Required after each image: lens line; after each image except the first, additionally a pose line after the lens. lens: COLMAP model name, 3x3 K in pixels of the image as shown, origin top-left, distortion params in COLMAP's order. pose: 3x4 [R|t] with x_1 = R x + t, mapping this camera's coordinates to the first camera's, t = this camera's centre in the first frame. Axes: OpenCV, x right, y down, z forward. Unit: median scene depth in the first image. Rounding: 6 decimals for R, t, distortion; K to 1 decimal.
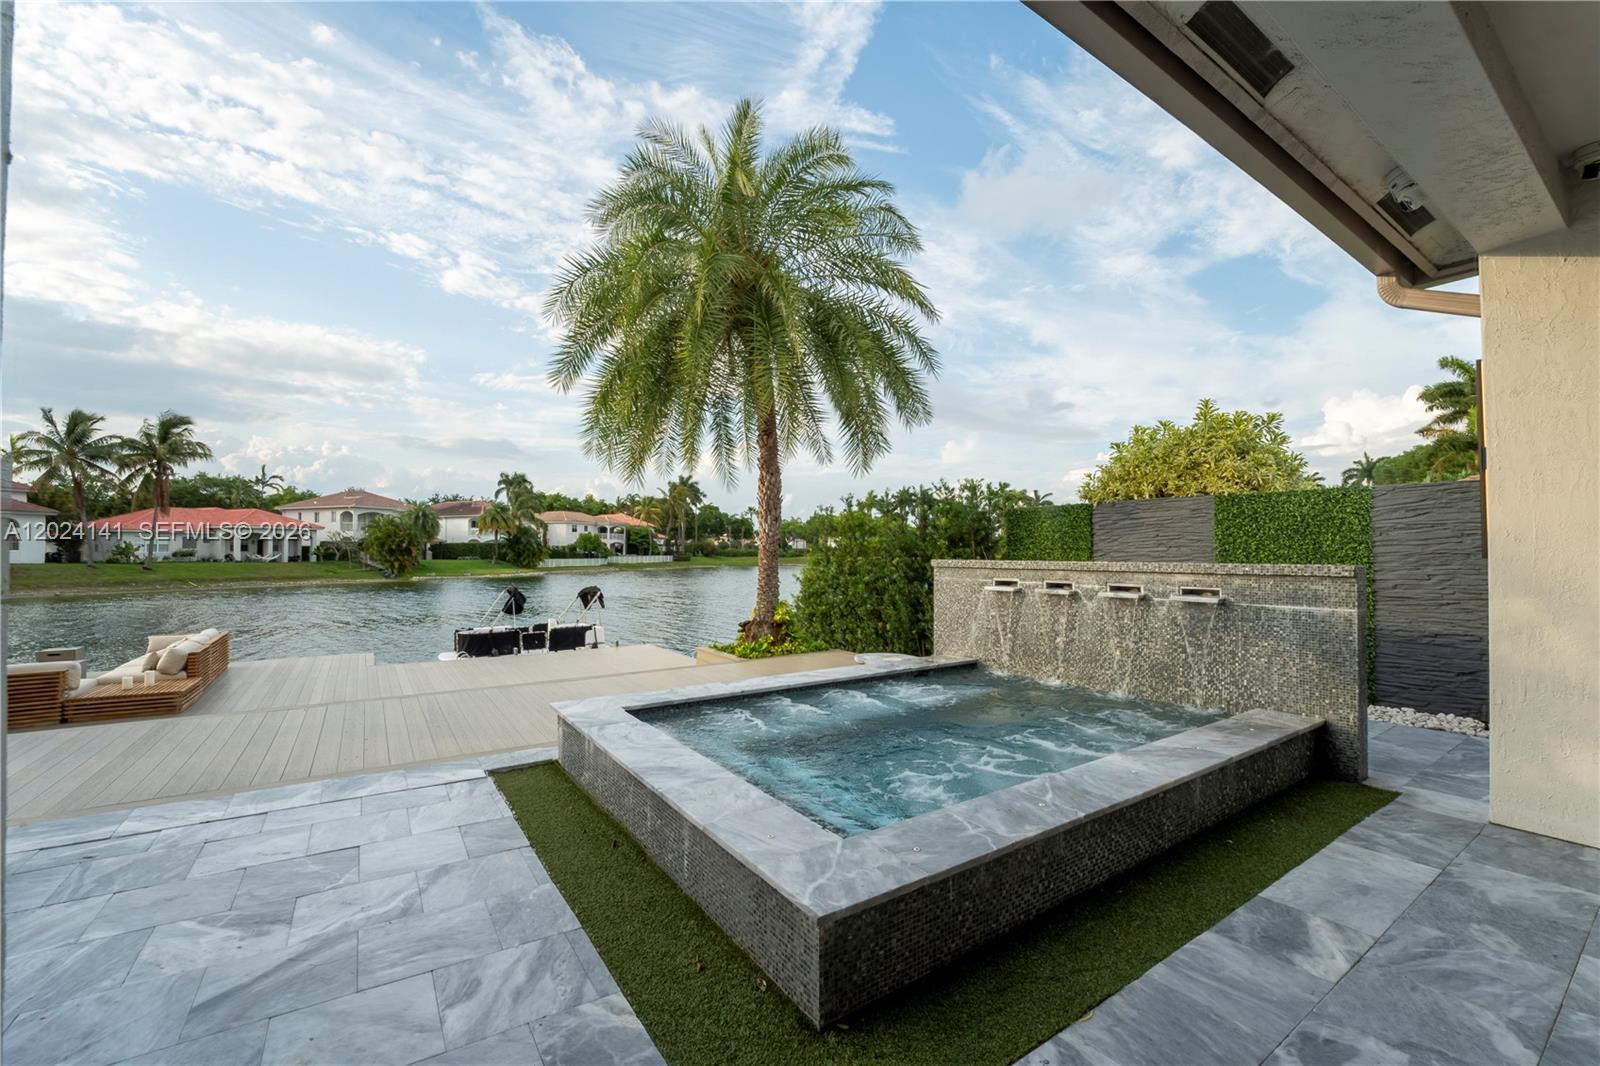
lens RADIAL K [[654.1, 0, 798.6], [0, 654.1, 532.7], [0, 0, 1]] dist [-0.026866, 0.003971]
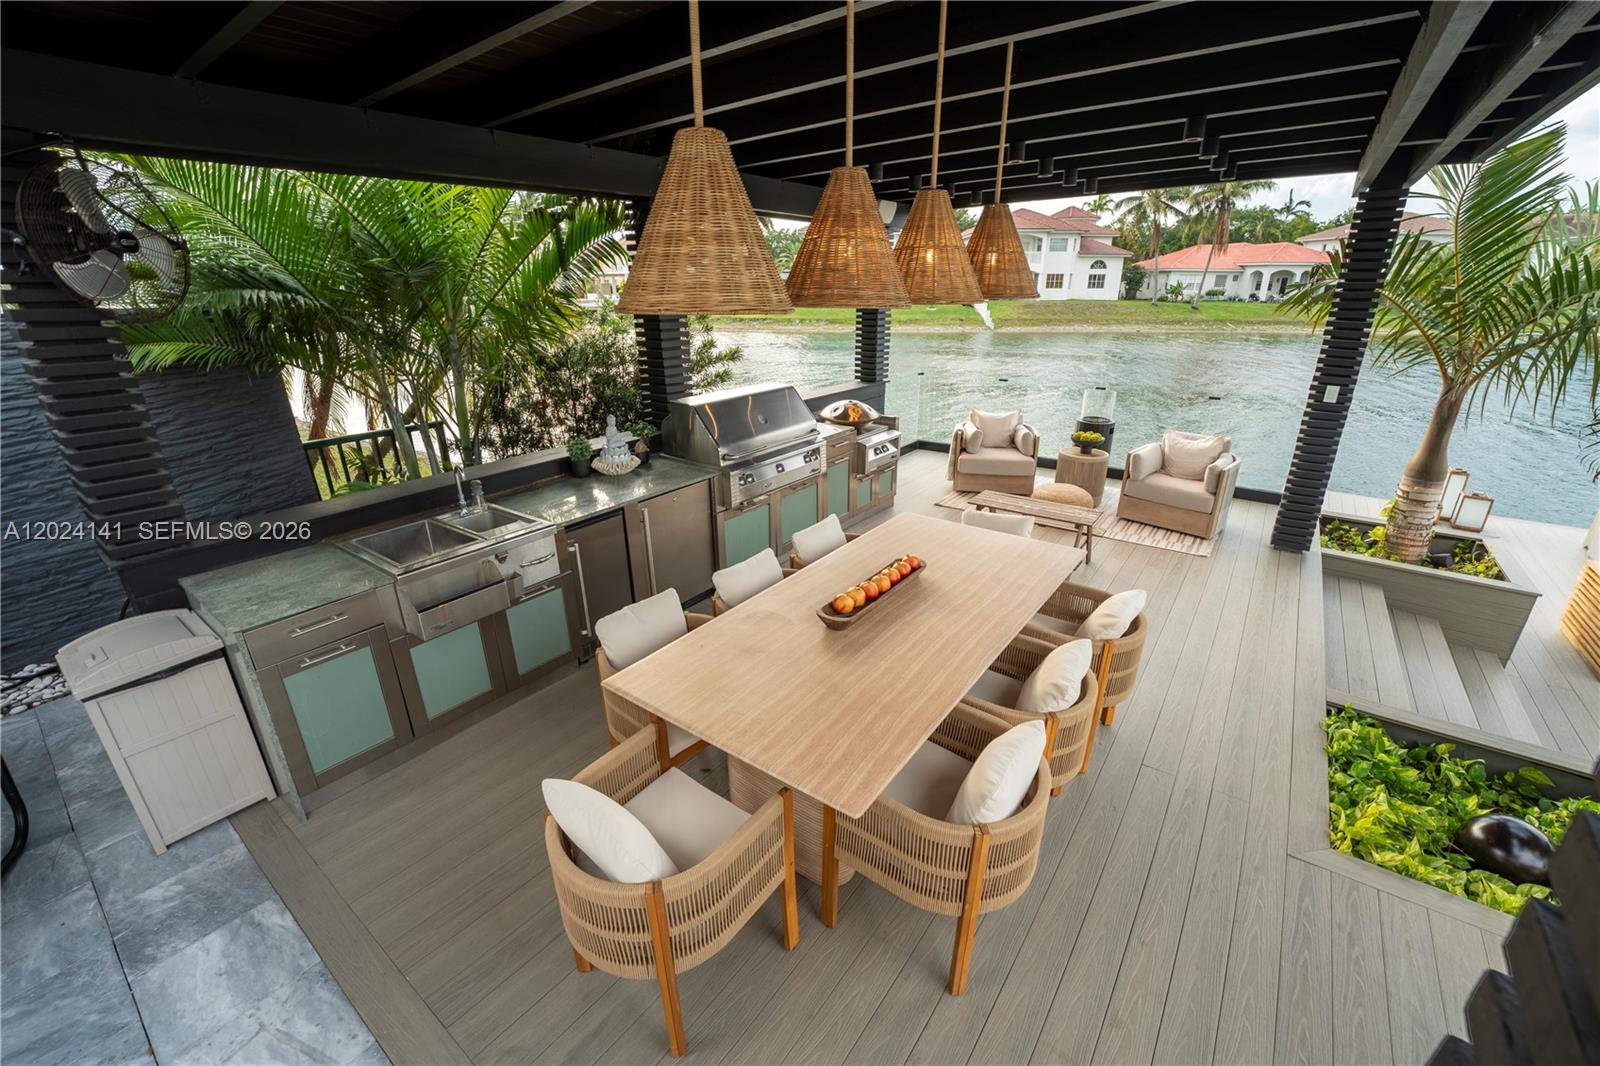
lens RADIAL K [[654.1, 0, 803.3], [0, 654.1, 532.4], [0, 0, 1]] dist [-0.026866, 0.003971]
pose [[0.344796, 0.335746, -0.876579, -0.165986], [0.031112, 0.929244, 0.368155, -0.013288], [0.938162, -0.154211, 0.309954, -0.010027]]
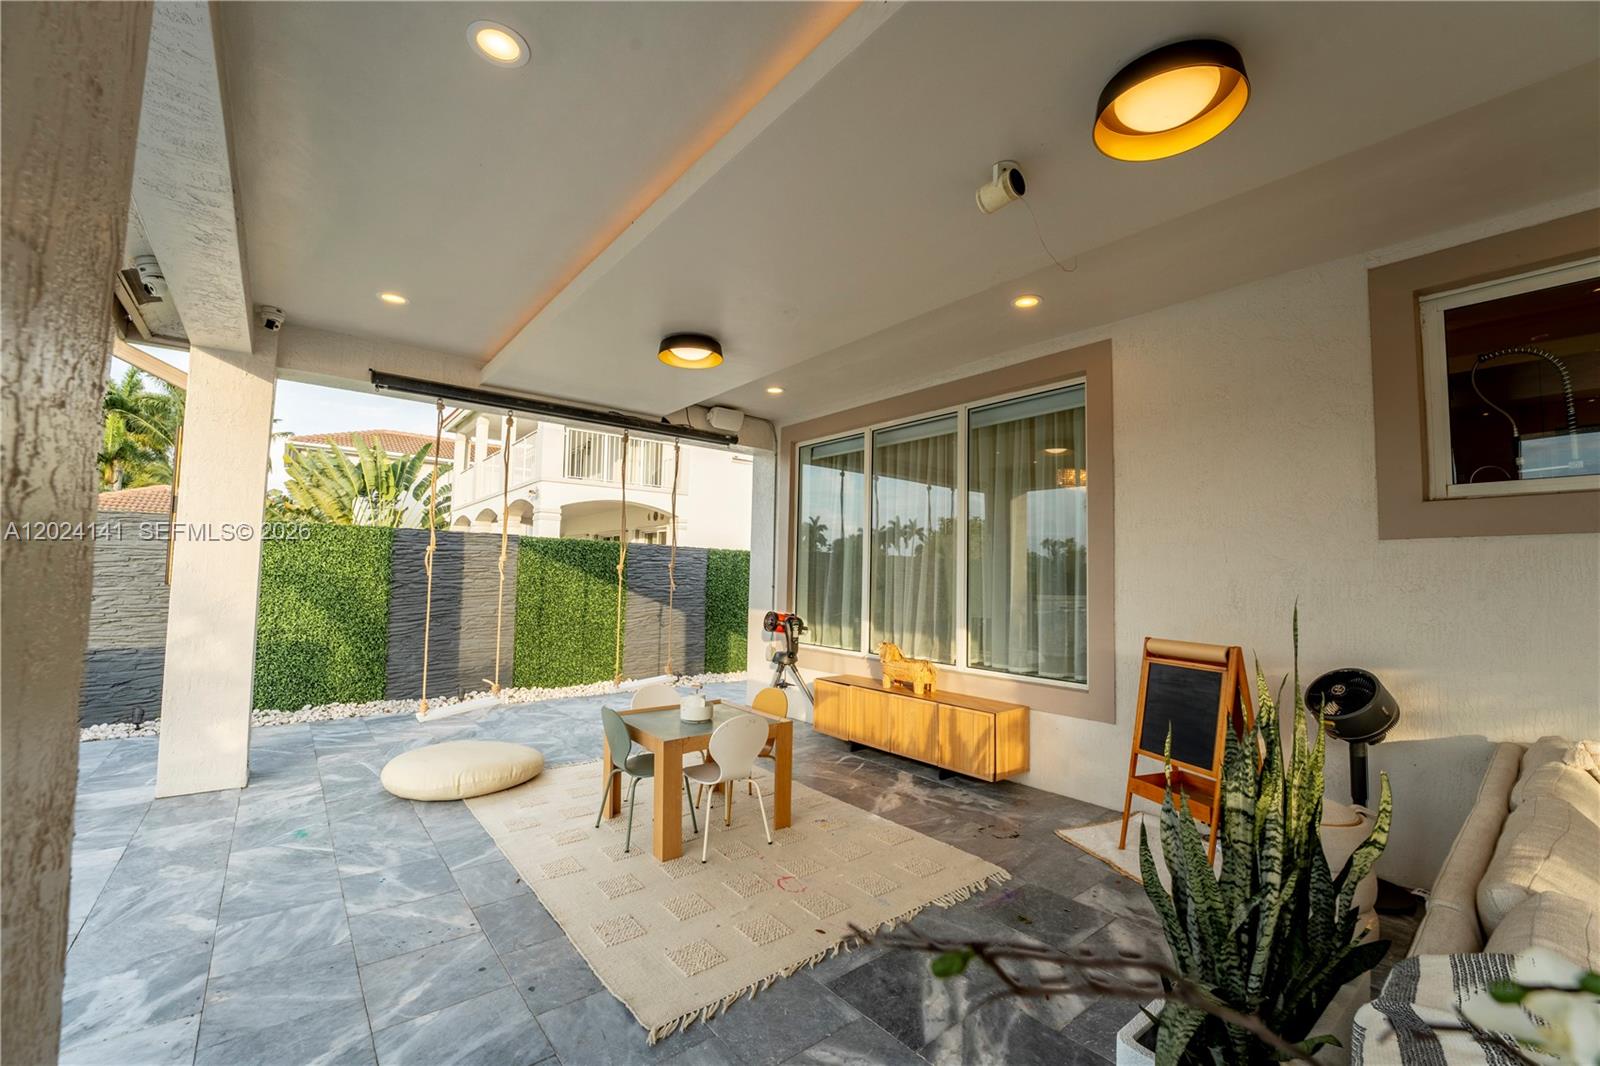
lens RADIAL K [[654.1, 0, 800.3], [0, 654.1, 540.5], [0, 0, 1]] dist [-0.026866, 0.003971]
pose [[-0.085892, 0.055061, 0.994782, -0.017608], [-0.047874, 0.997090, -0.059323, -0.001991], [-0.995154, -0.052719, -0.083006, -0.007621]]
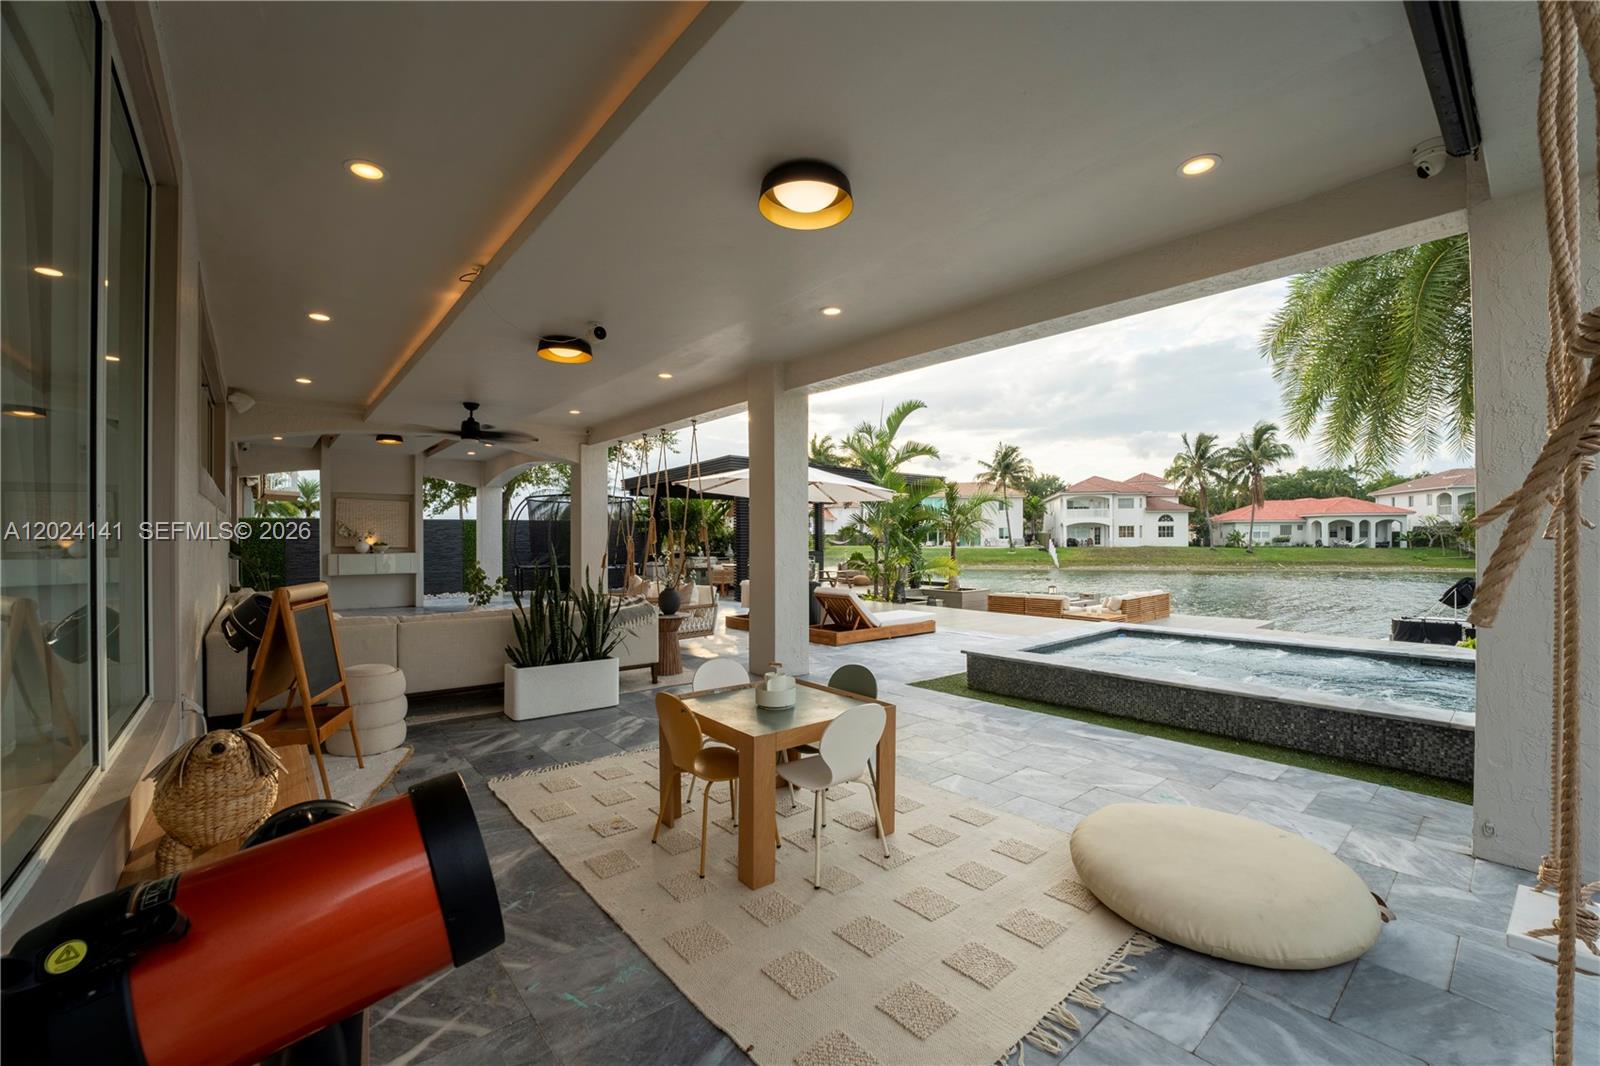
lens RADIAL K [[654.1, 0, 804.6], [0, 654.1, 533.1], [0, 0, 1]] dist [-0.026866, 0.003971]
pose [[0.120216, -0.008607, -0.992710, 0.120628], [0.031552, 0.999490, -0.004845, -0.000985], [0.992246, -0.030740, 0.120426, -0.007311]]
